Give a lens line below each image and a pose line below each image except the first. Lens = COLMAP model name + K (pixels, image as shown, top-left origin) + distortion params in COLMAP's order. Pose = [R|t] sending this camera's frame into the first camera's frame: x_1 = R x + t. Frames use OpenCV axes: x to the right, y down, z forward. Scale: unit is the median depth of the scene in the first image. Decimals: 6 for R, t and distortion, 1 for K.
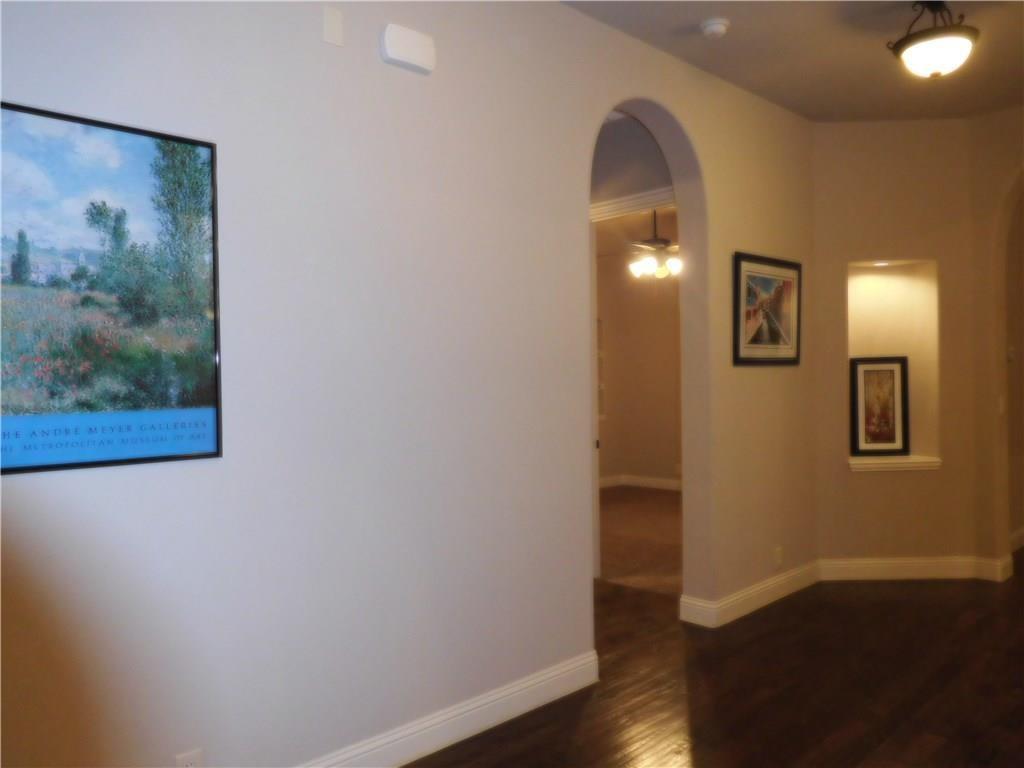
lens RADIAL K [[775.7, 0, 515.0], [0, 775.7, 389.5], [0, 0, 1]] dist [-0.004981, 0.004873]
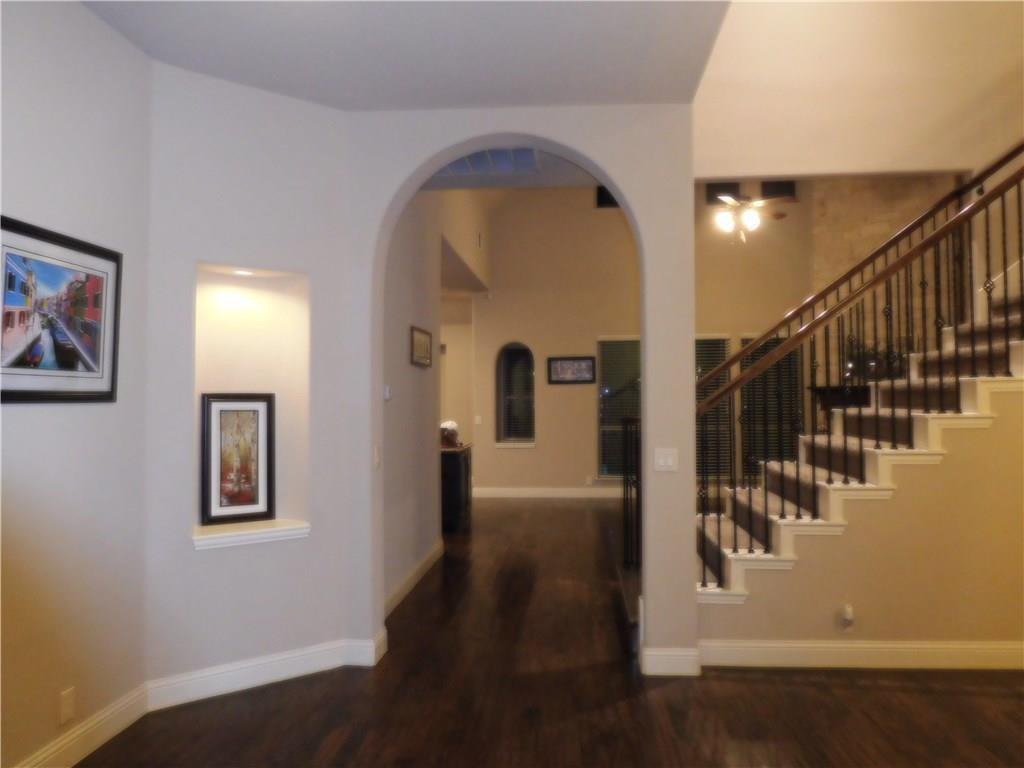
lens RADIAL K [[775.7, 0, 515.0], [0, 775.7, 389.5], [0, 0, 1]] dist [-0.004981, 0.004873]
pose [[0.753751, 0.028069, 0.656560, 0.173813], [-0.002399, 0.999198, -0.039964, -0.015638], [-0.657156, 0.028548, 0.753214, 0.246392]]
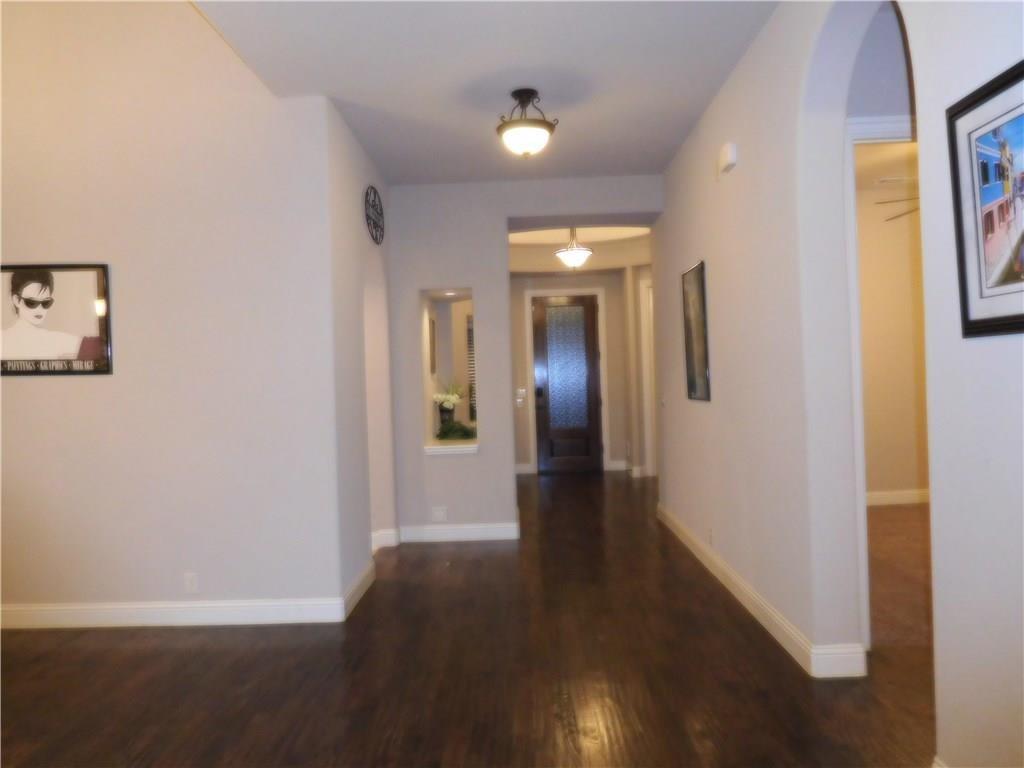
lens RADIAL K [[775.7, 0, 515.0], [0, 775.7, 389.5], [0, 0, 1]] dist [-0.004981, 0.004873]
pose [[-0.708360, 0.058495, -0.703424, 0.700605], [0.045656, 0.998270, 0.037038, -0.024373], [0.704374, -0.005879, -0.709805, 0.961007]]
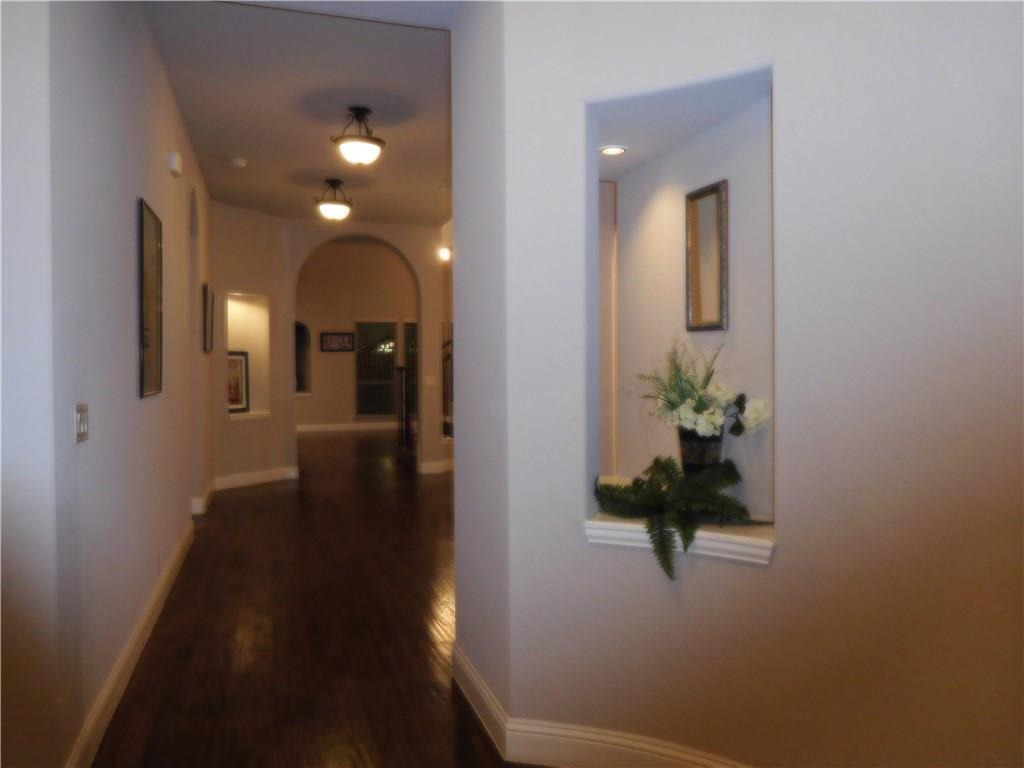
lens RADIAL K [[775.7, 0, 515.0], [0, 775.7, 389.5], [0, 0, 1]] dist [-0.004981, 0.004873]
pose [[0.456463, 0.000494, 0.889742, -0.717596], [0.005246, 0.999981, -0.003247, 0.046745], [-0.889727, 0.006150, 0.456452, -0.270238]]
